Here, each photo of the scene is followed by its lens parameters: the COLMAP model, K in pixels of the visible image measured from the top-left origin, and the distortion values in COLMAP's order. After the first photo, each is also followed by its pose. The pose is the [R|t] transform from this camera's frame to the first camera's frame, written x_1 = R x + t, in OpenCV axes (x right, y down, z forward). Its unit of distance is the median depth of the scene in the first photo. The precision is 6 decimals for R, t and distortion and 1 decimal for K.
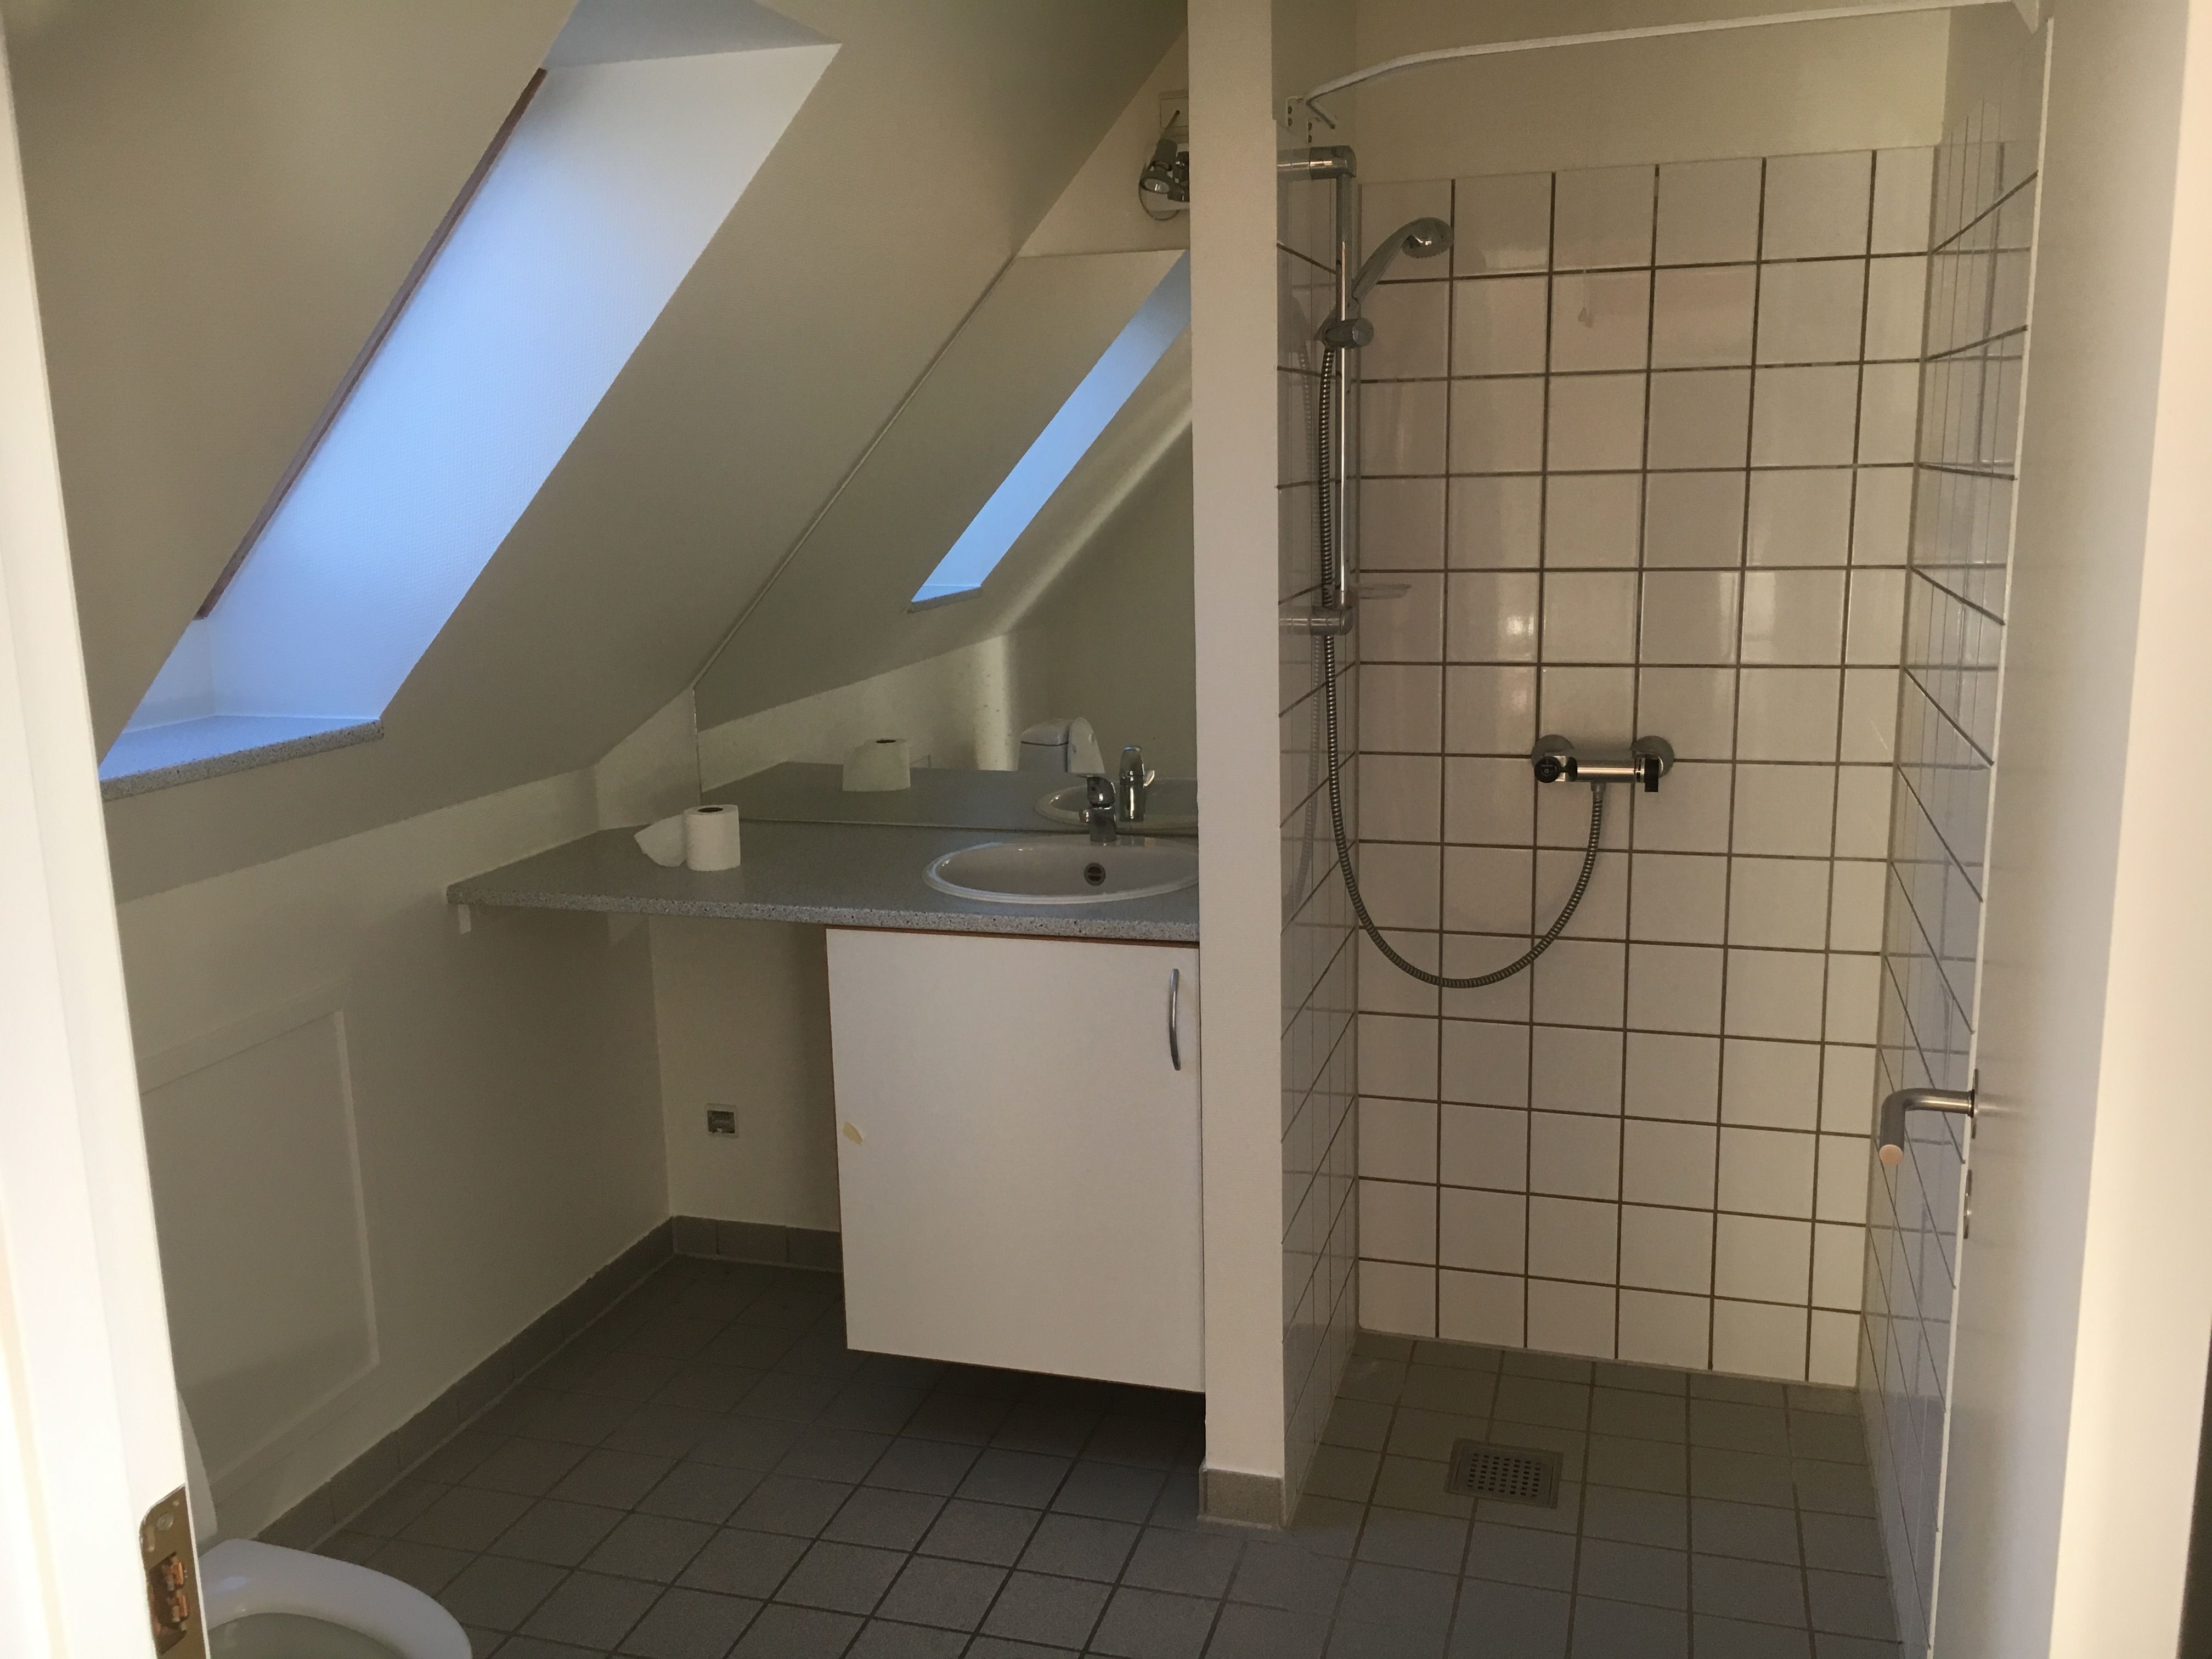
lens RADIAL K [[1881.0, 0, 1106.0], [0, 1881.0, 829.5], [0, 0, 1]] dist [0.057488, -0.069657]
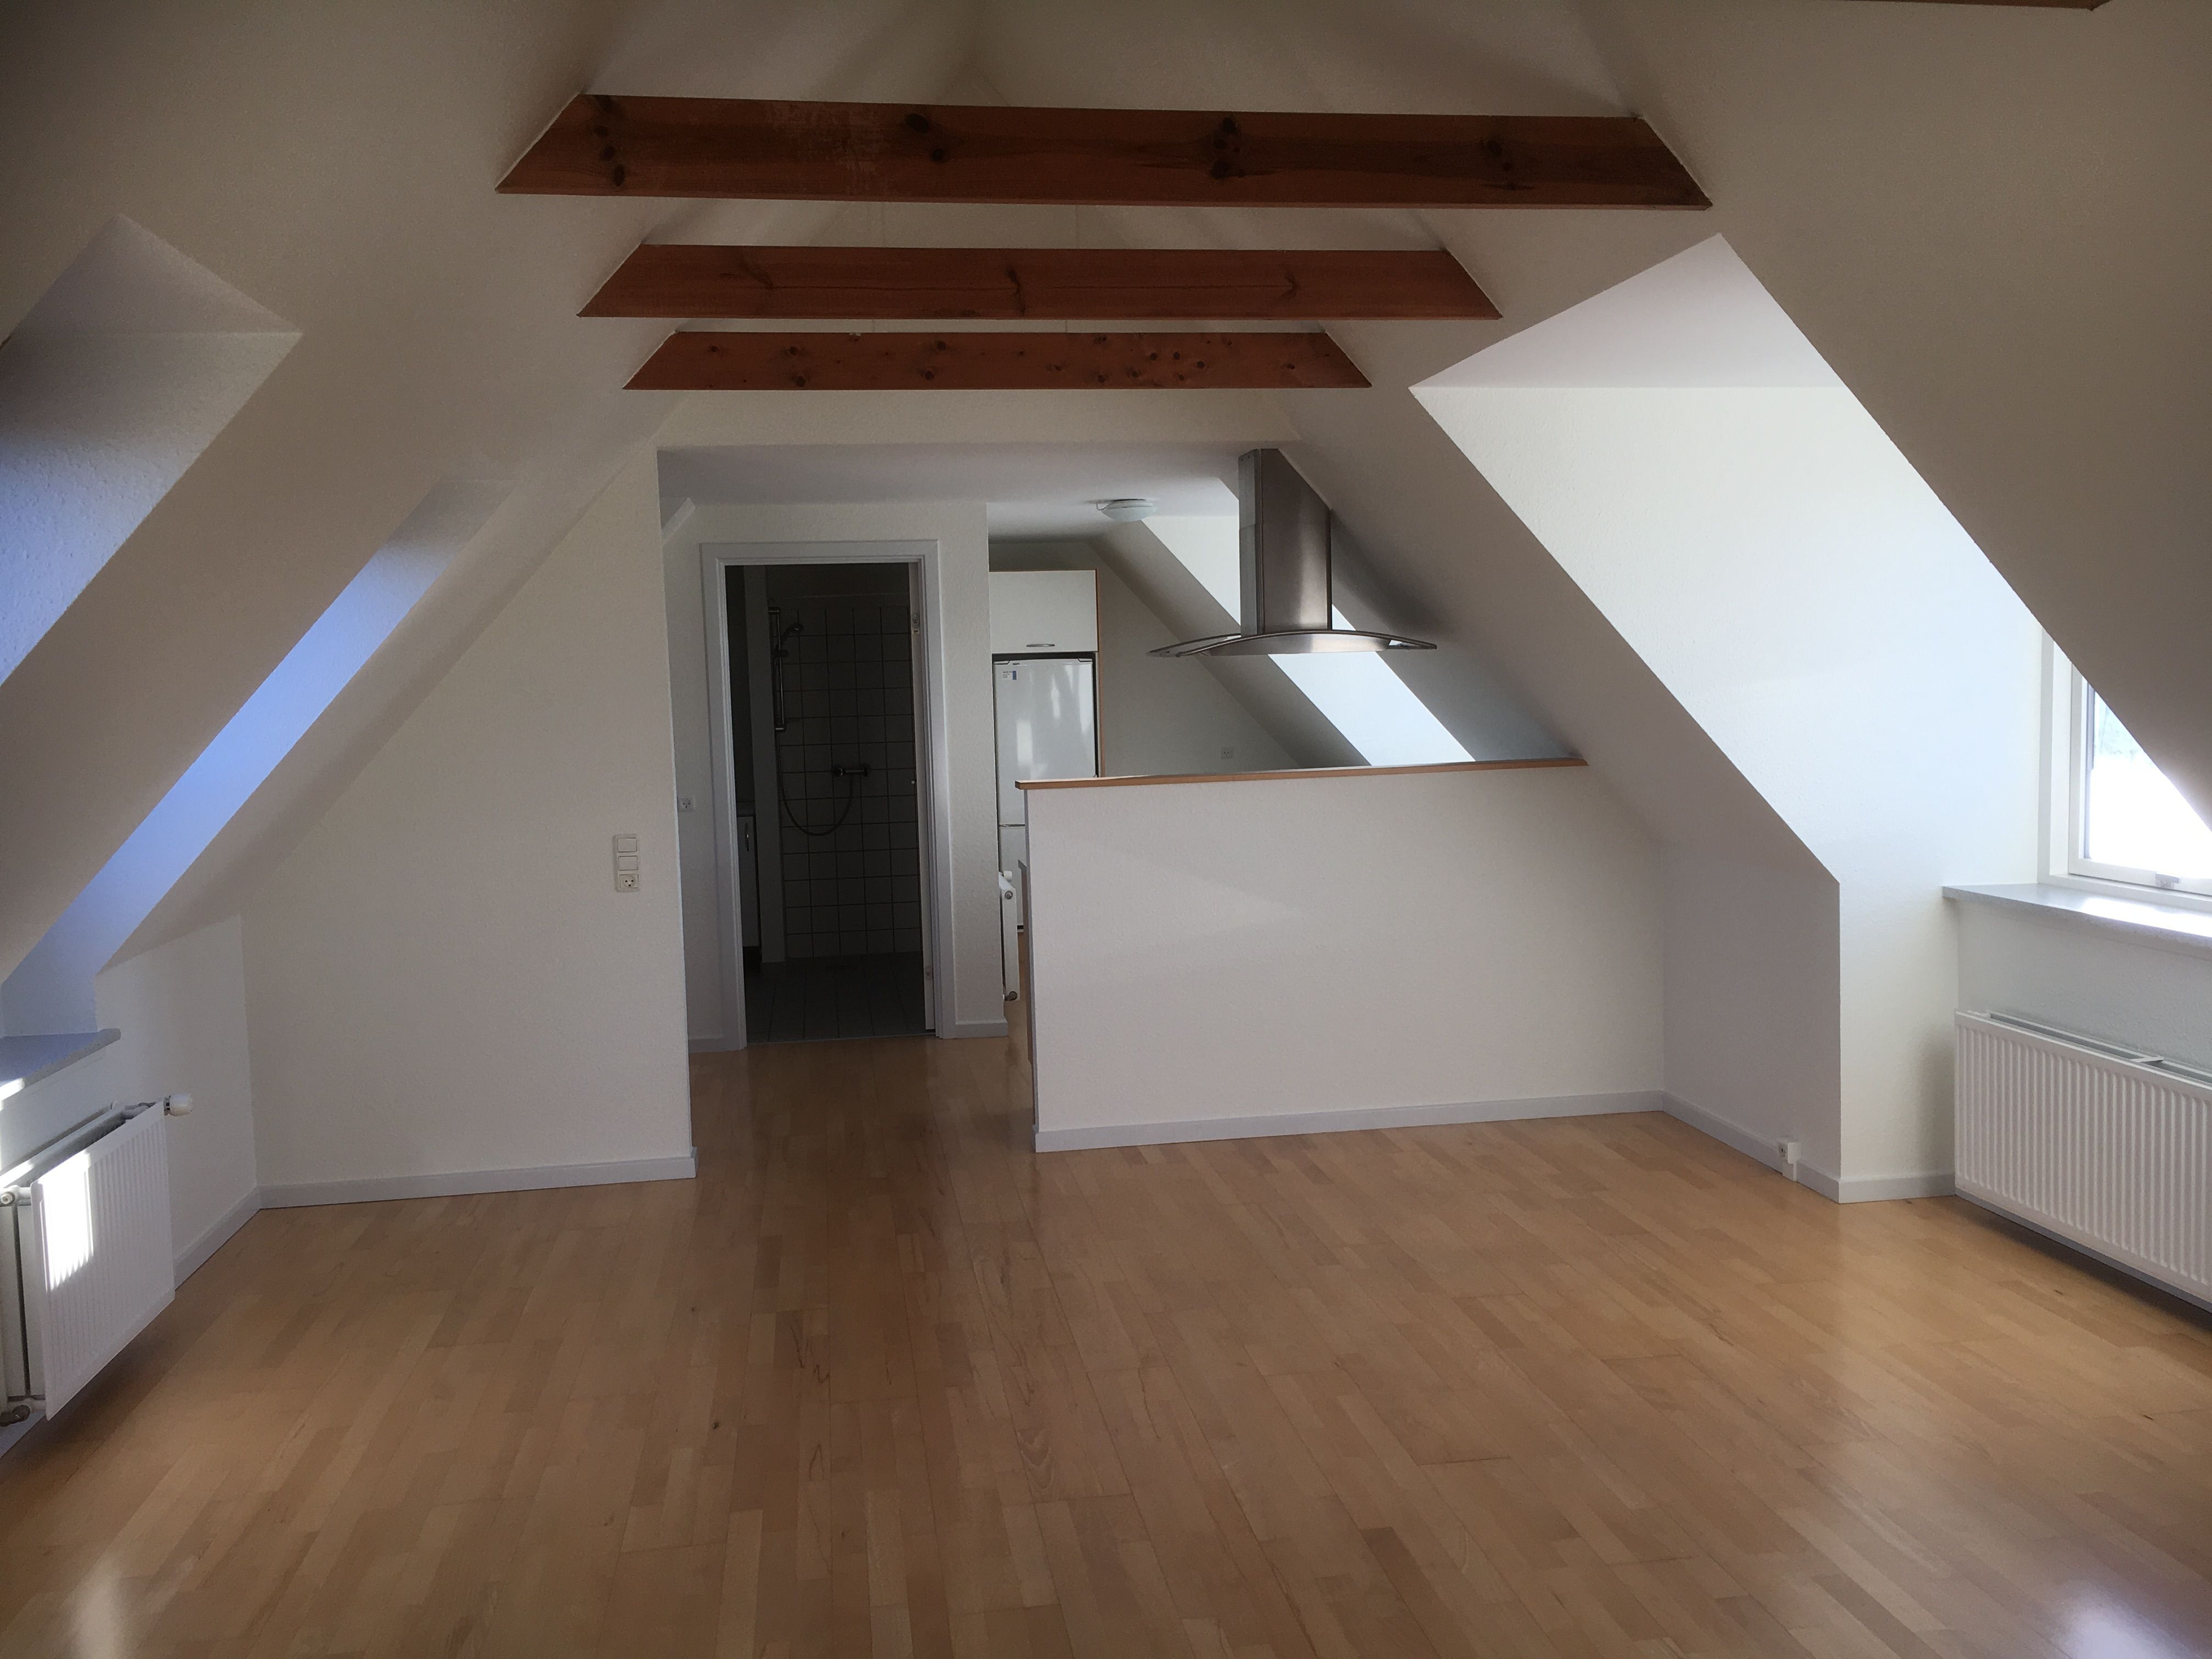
lens RADIAL K [[1881.0, 0, 1106.0], [0, 1881.0, 829.5], [0, 0, 1]] dist [0.057488, -0.069657]
pose [[0.902314, -0.036647, 0.429520, -0.824107], [0.090820, 0.990177, -0.106307, 0.491626], [-0.421405, 0.134931, 0.896778, -2.344044]]
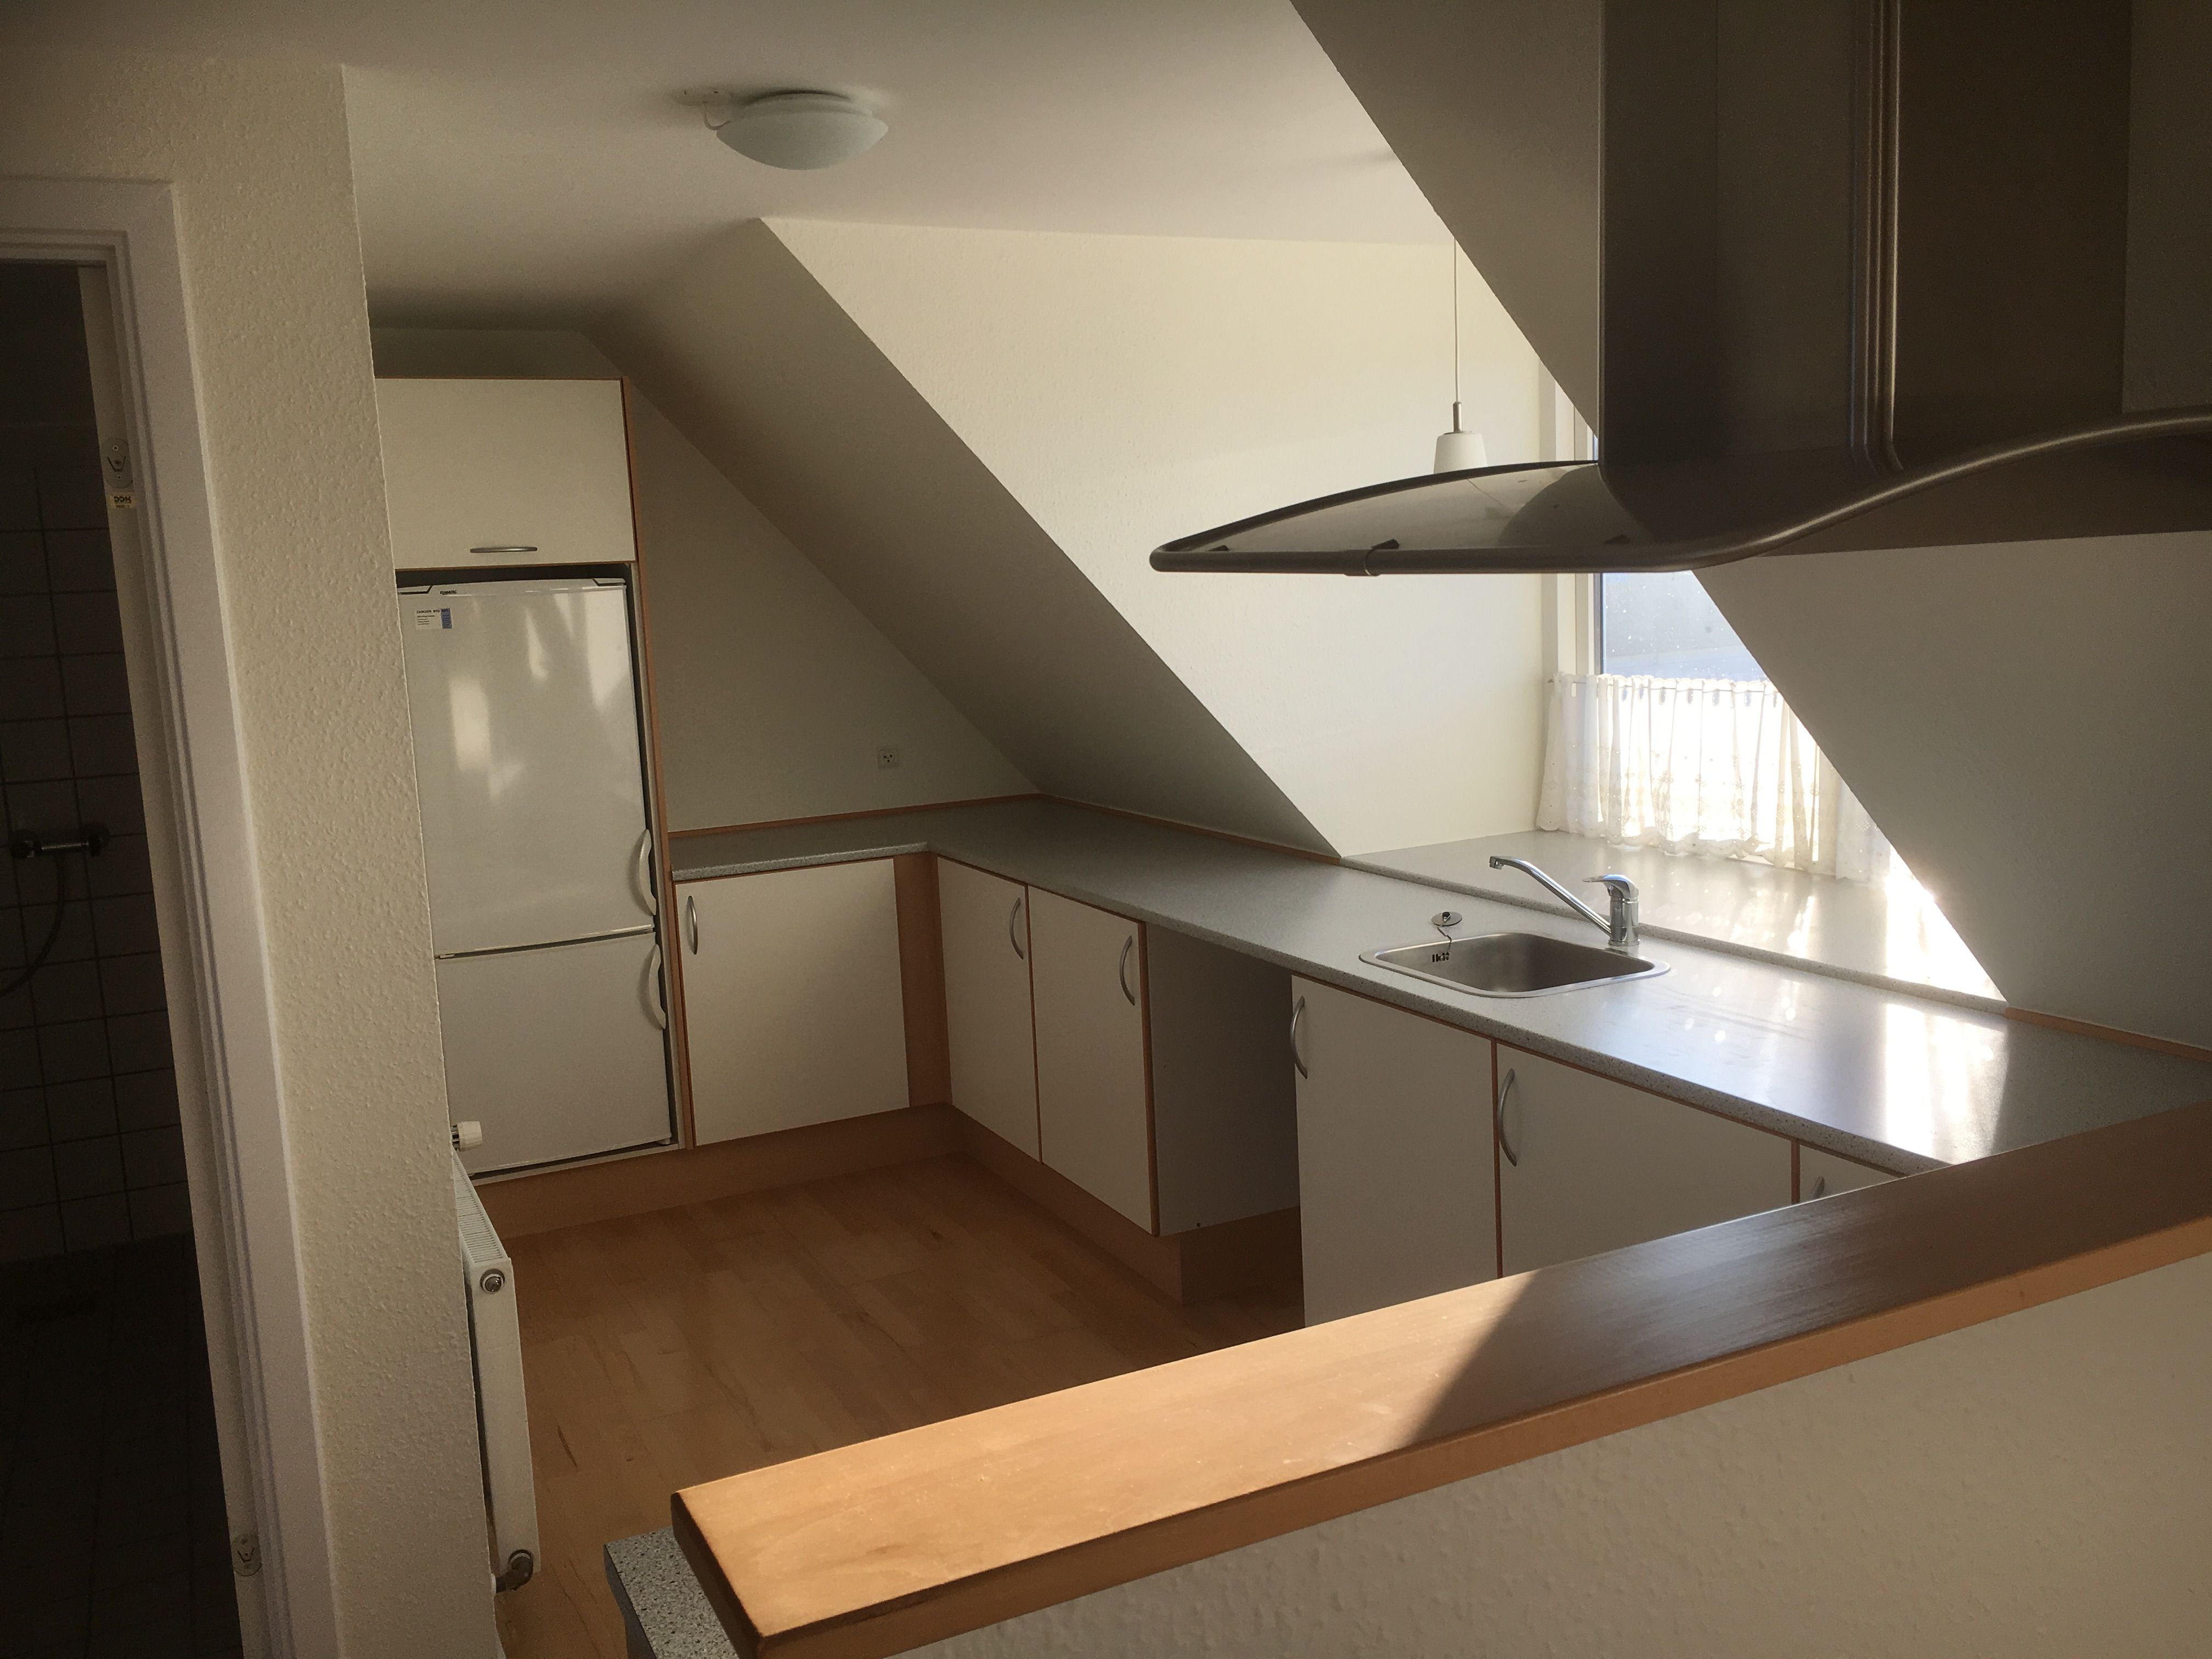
lens RADIAL K [[1881.0, 0, 1106.0], [0, 1881.0, 829.5], [0, 0, 1]] dist [0.057488, -0.069657]
pose [[0.731297, -0.103842, 0.674108, -0.158437], [0.159380, 0.986997, -0.020860, 0.123148], [-0.663176, 0.122694, 0.738338, -0.717936]]
